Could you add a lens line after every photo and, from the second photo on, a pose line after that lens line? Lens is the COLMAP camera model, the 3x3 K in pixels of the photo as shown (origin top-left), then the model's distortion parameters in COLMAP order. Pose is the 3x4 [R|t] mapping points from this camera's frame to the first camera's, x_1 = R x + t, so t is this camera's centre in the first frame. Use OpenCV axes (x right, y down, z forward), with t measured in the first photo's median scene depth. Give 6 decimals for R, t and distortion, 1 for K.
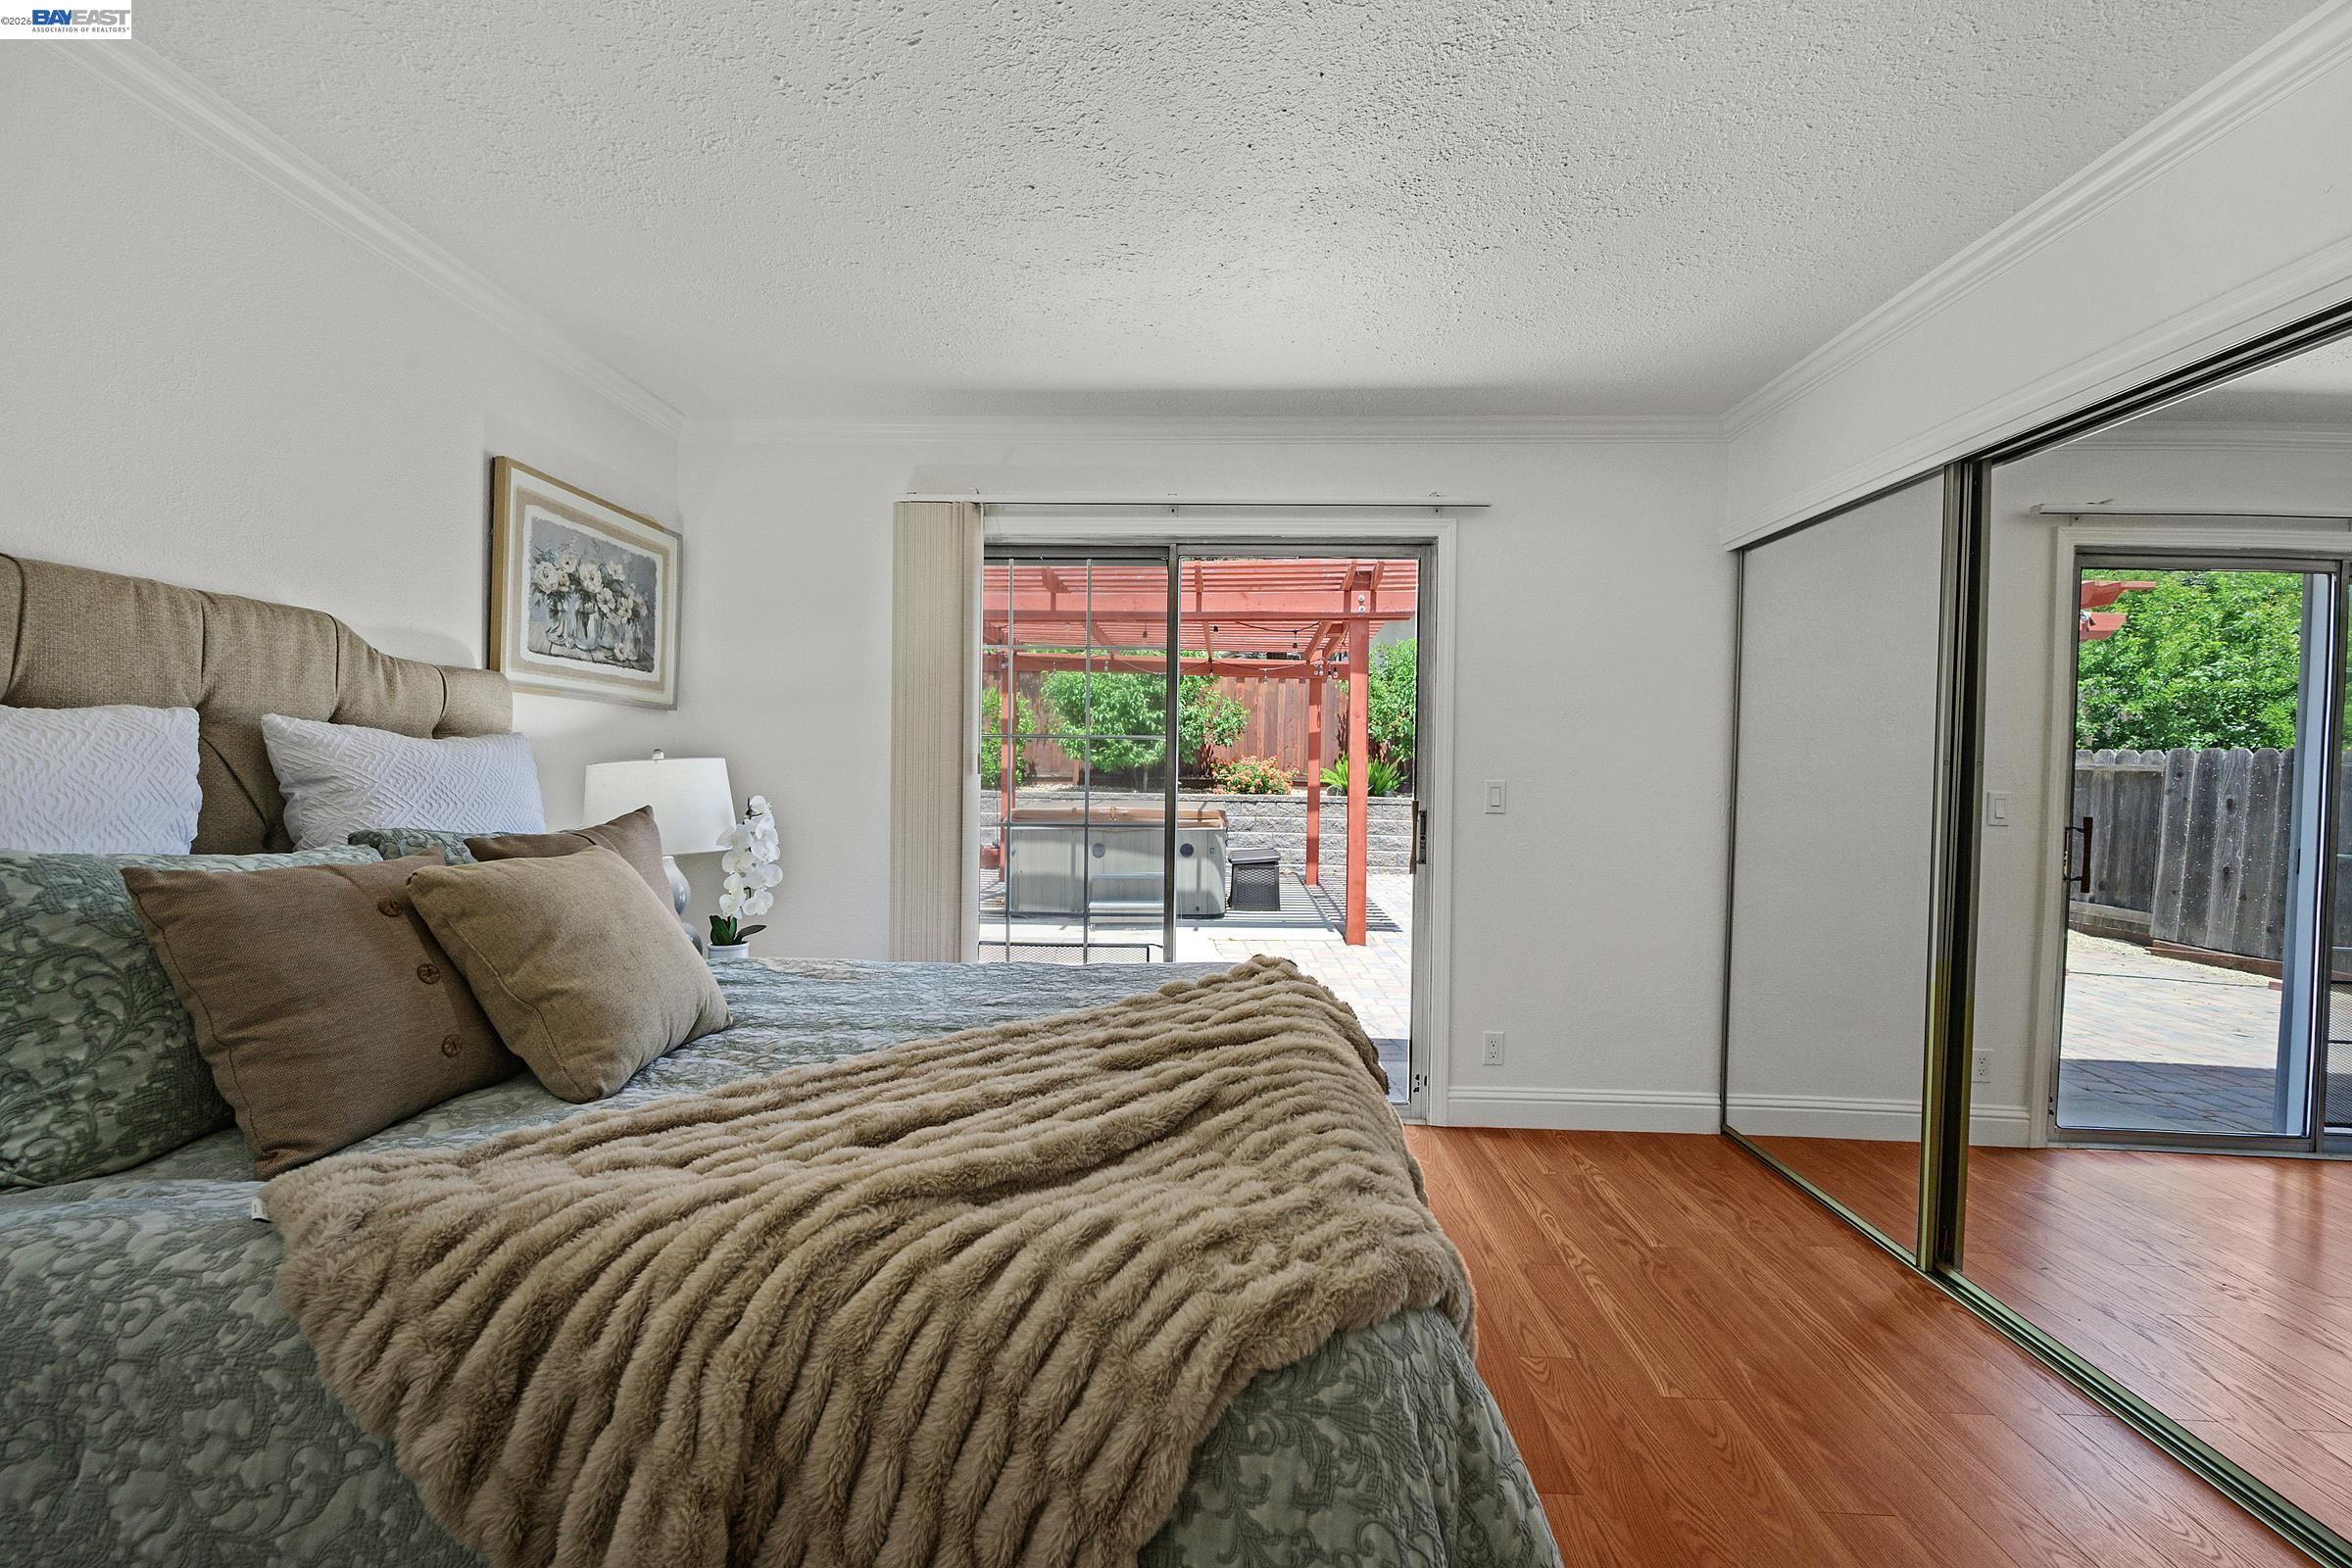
lens RADIAL K [[928.9, 0, 1179.6], [0, 928.9, 779.3], [0, 0, 1]] dist [-0.001100, -0.000145]
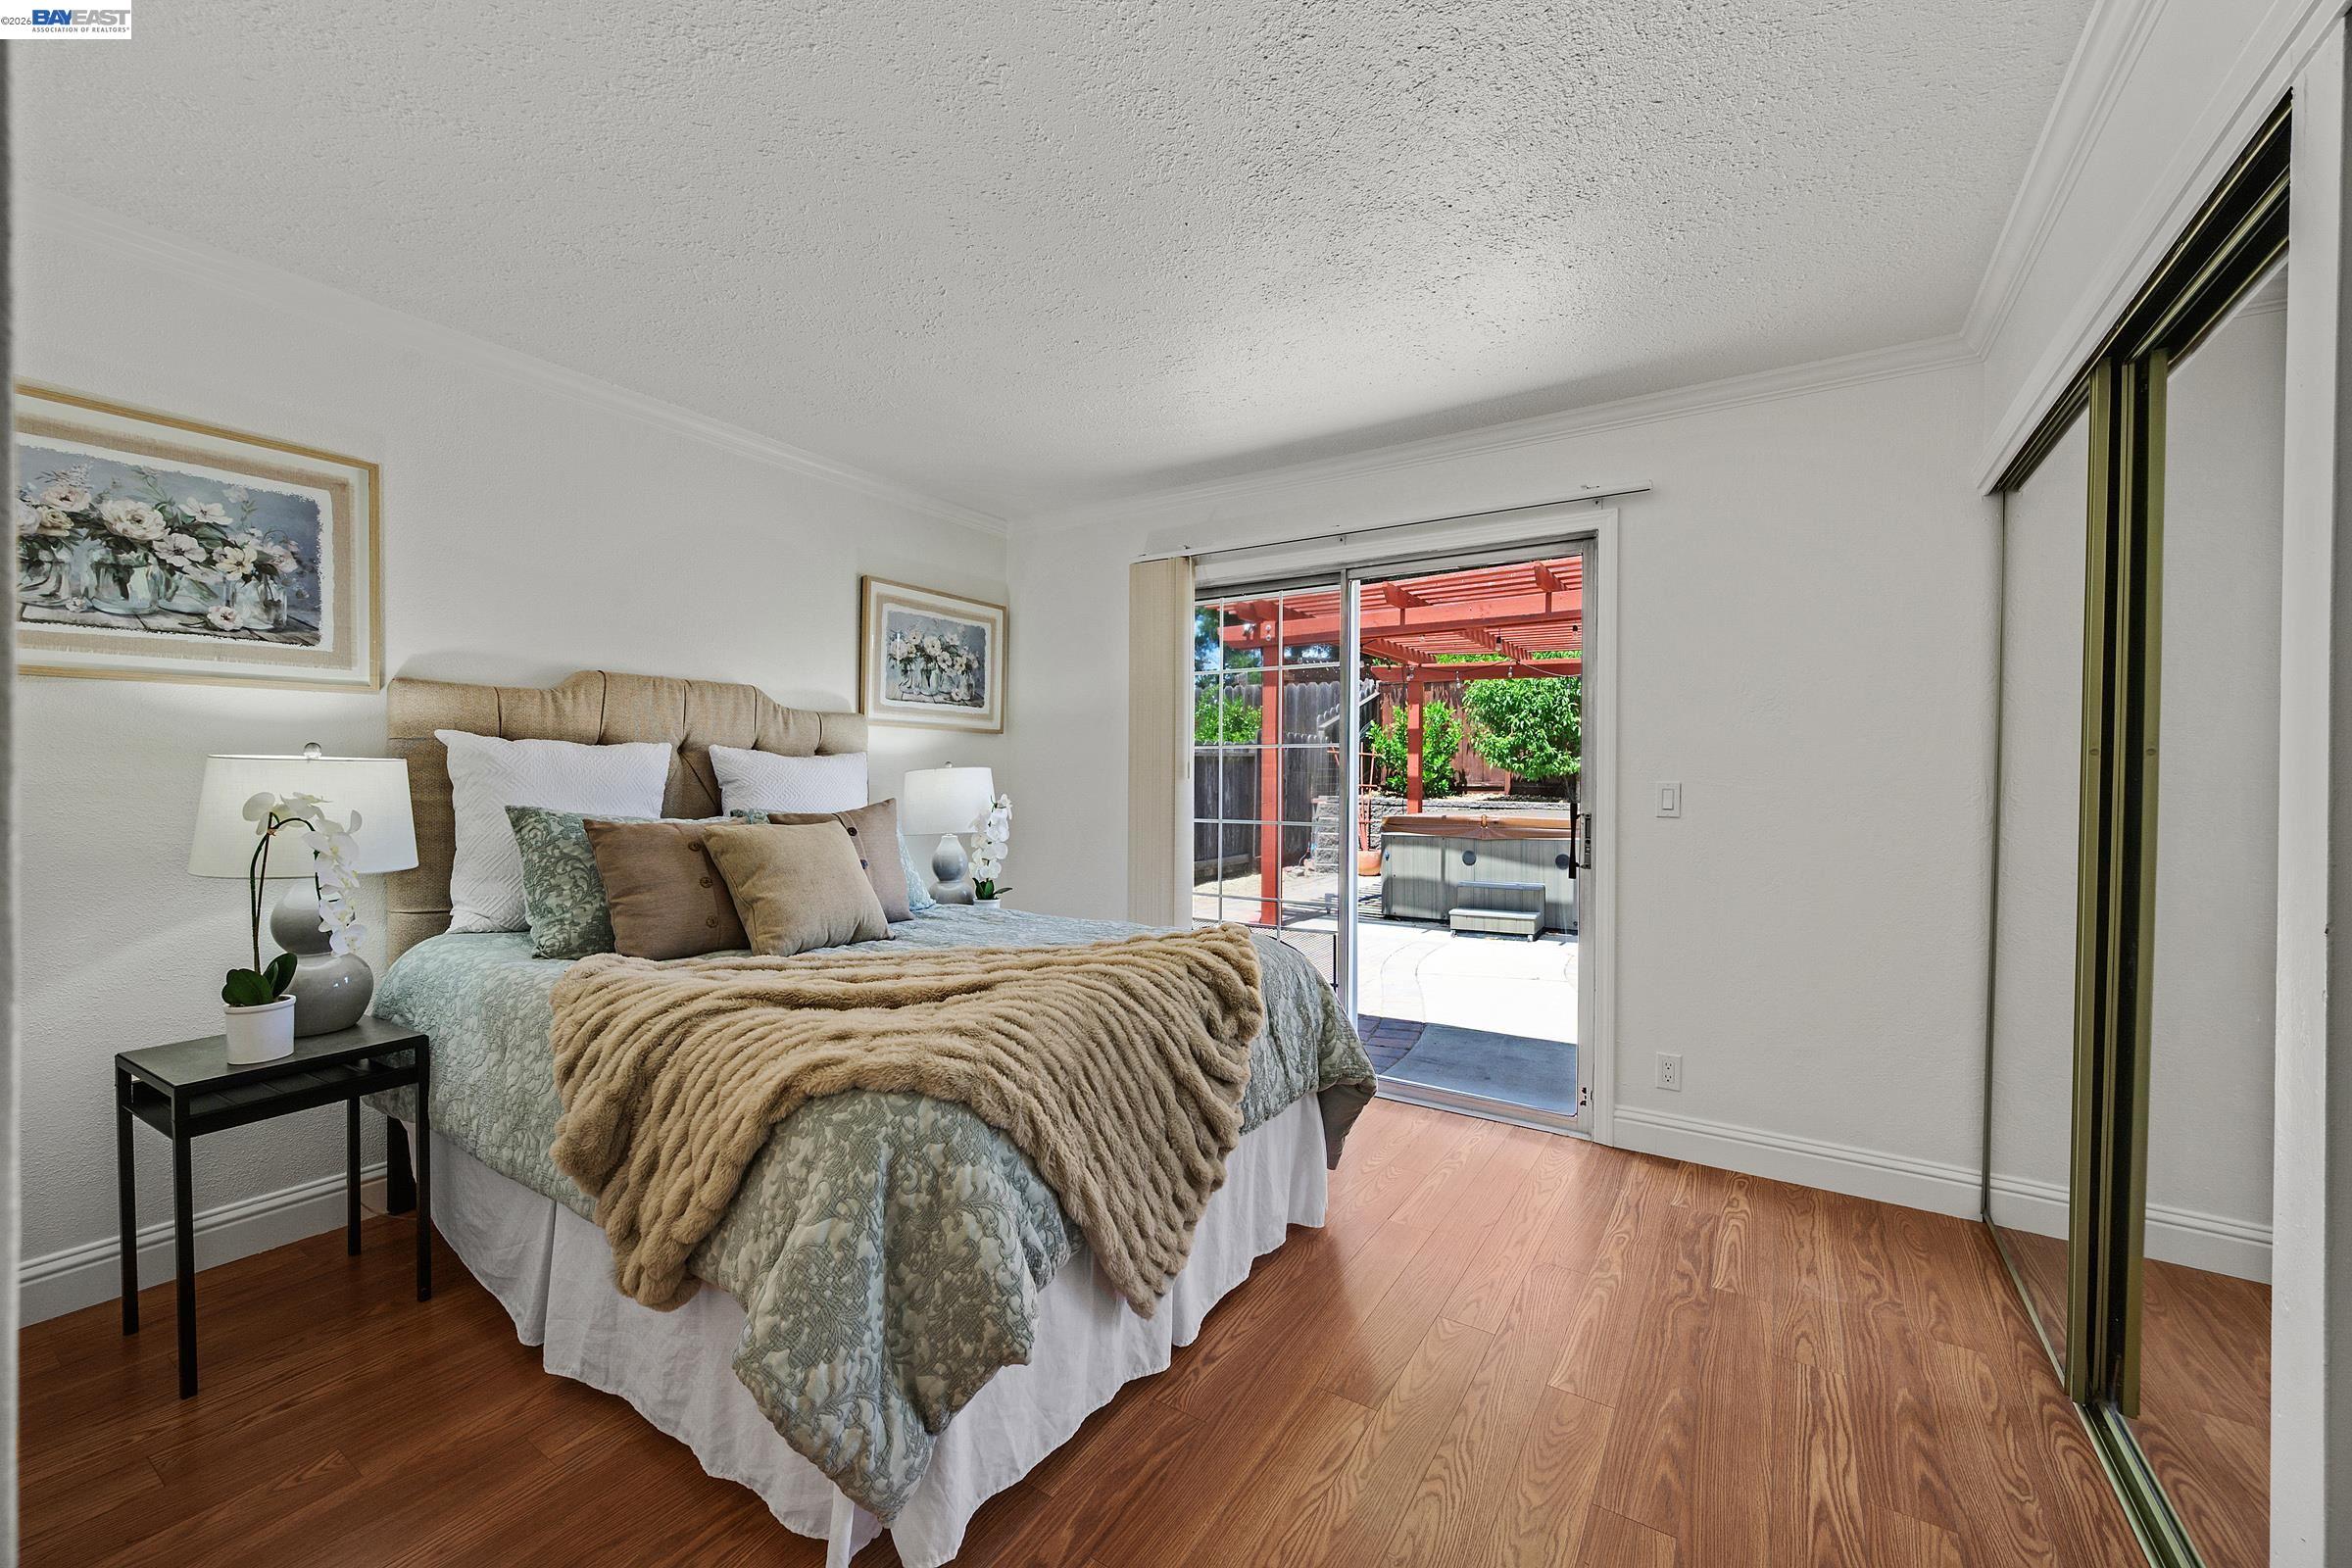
lens RADIAL K [[925.2, 0, 1178.5], [0, 925.2, 779.9], [0, 0, 1]] dist [-0.001347, -0.000016]
pose [[0.856901, -0.005829, -0.515449, 0.455355], [-0.000324, 0.999930, -0.011846, 0.012099], [0.515482, 0.010318, 0.856839, -0.050045]]
